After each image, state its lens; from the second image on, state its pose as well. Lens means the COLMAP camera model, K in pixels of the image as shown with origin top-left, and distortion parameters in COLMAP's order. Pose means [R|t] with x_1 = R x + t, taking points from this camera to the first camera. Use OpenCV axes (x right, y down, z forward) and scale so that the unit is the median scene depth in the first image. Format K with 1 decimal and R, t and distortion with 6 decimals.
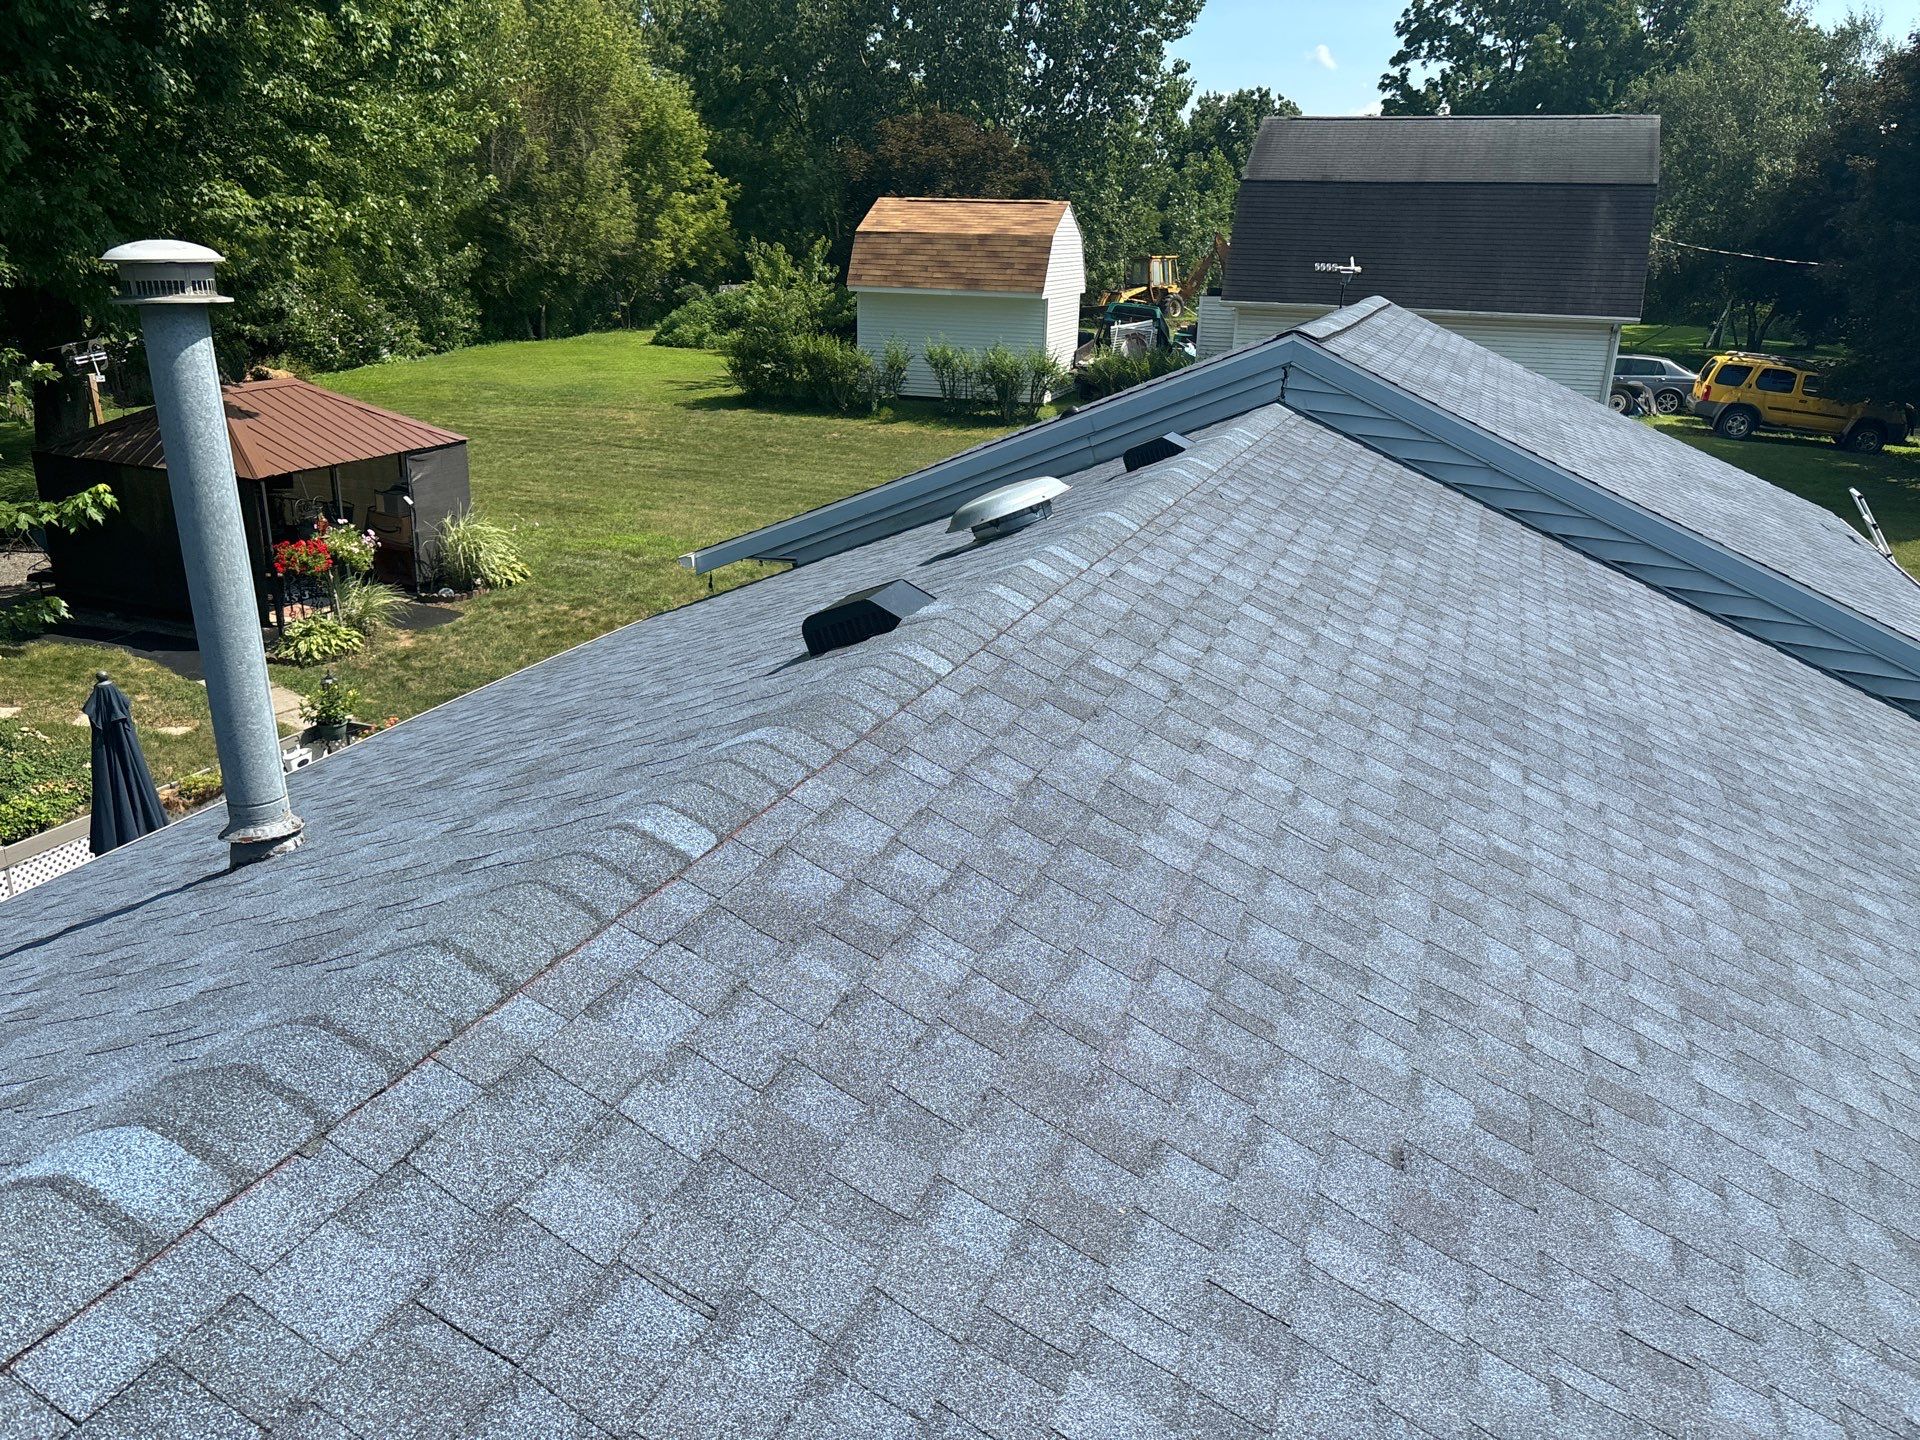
lens RADIAL K [[1458.9, 0, 960.0], [0, 1458.9, 720.0], [0, 0, 1]] dist [-0.013974, -0.010584]
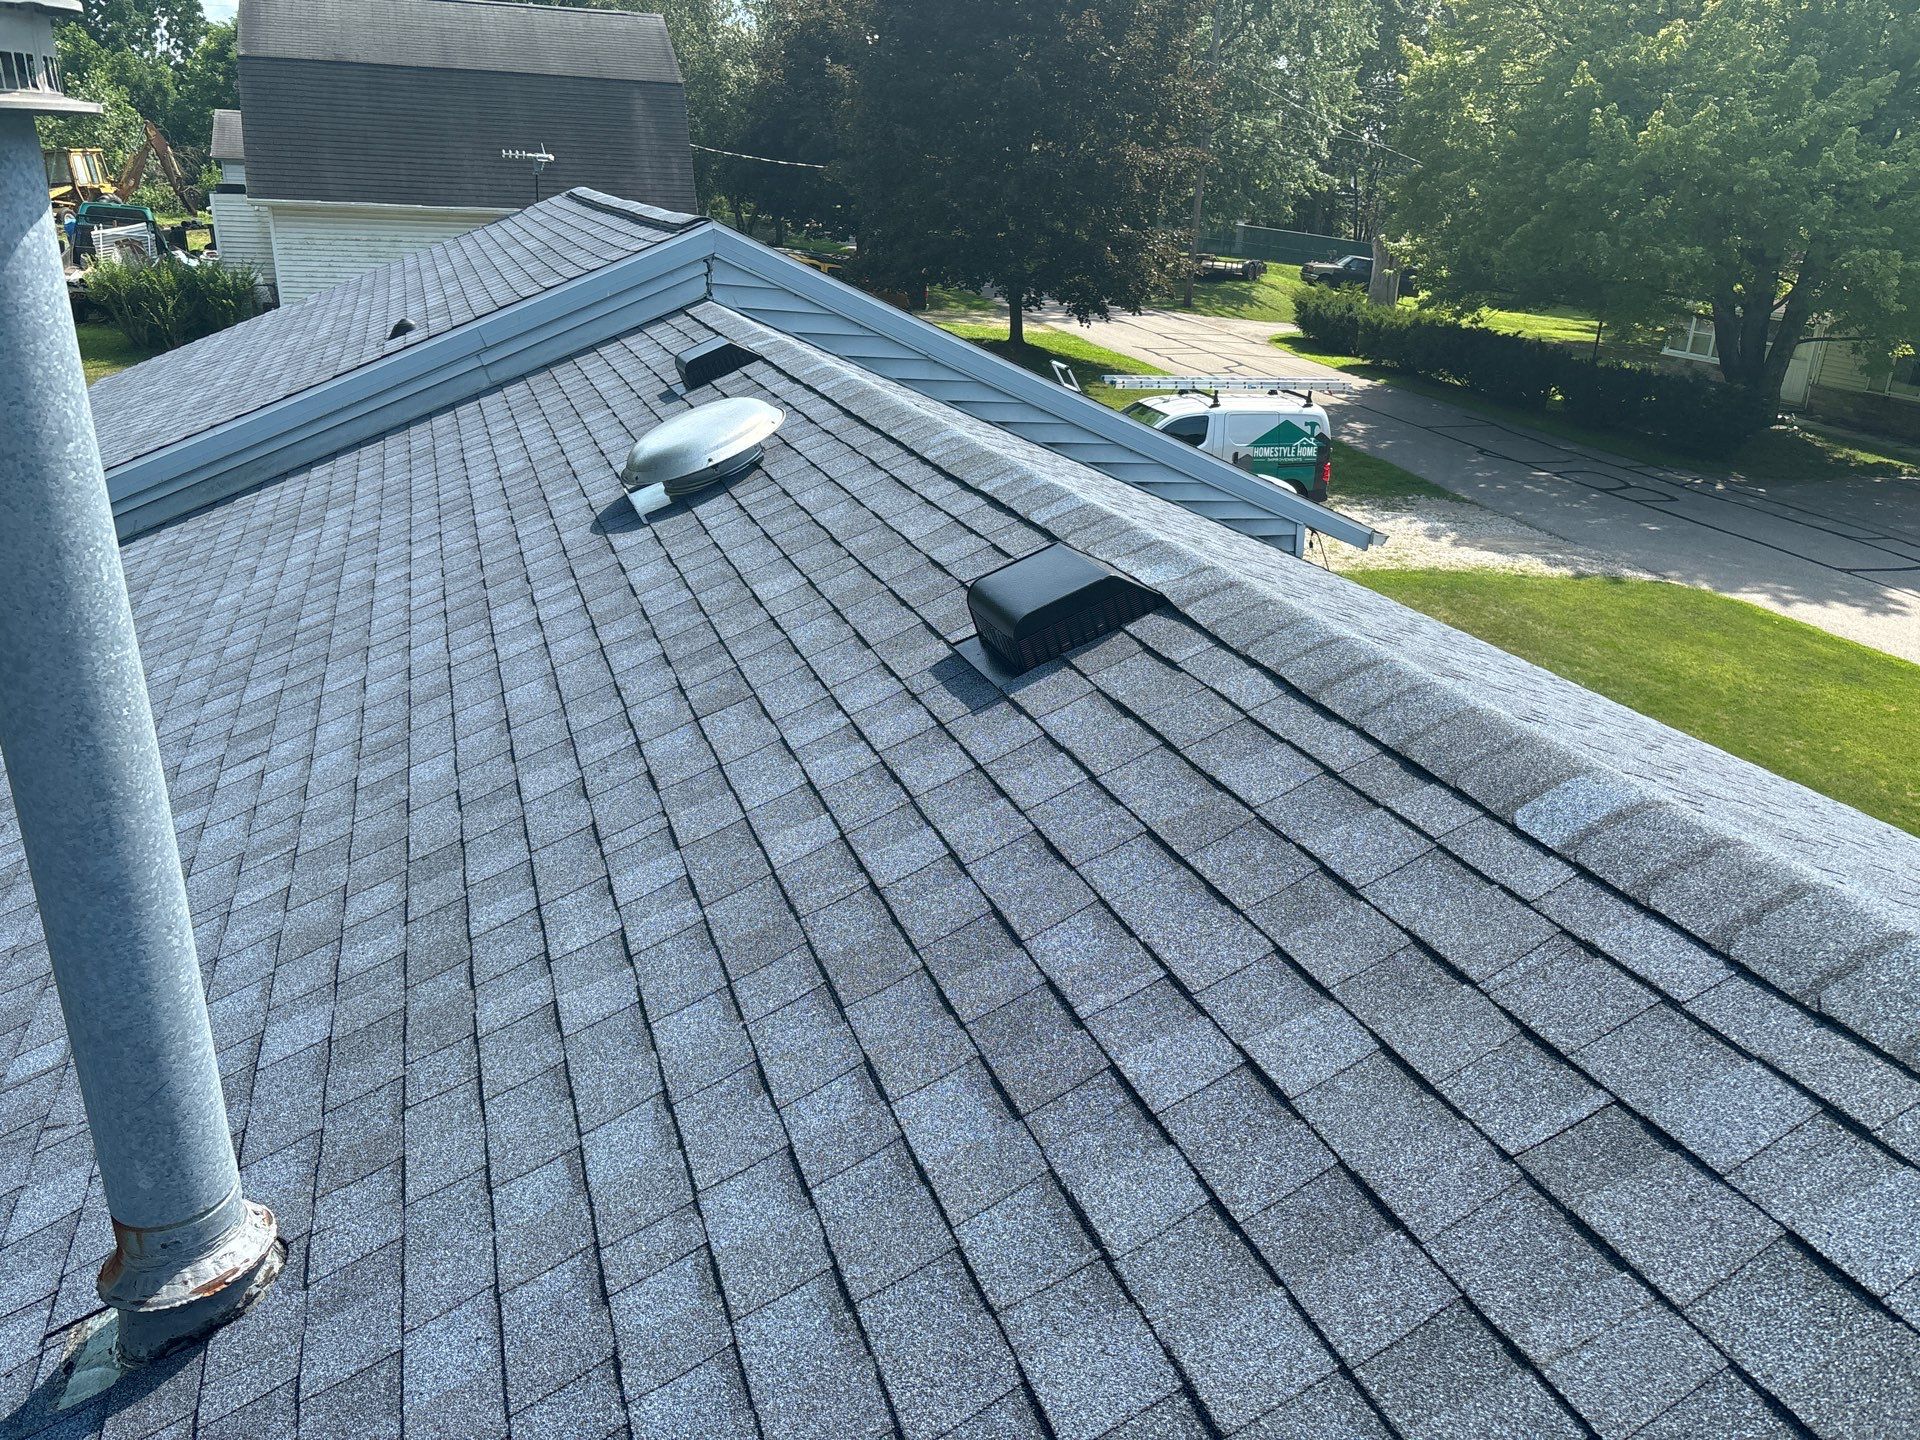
lens RADIAL K [[1413.0, 0, 960.0], [0, 1413.0, 720.0], [0, 0, 1]] dist [0.077379, -0.095992]
pose [[0.766083, -0.217912, 0.604674, -0.079901], [0.179336, 0.975881, 0.124479, -0.016138], [-0.617215, 0.013079, 0.786686, 0.073960]]
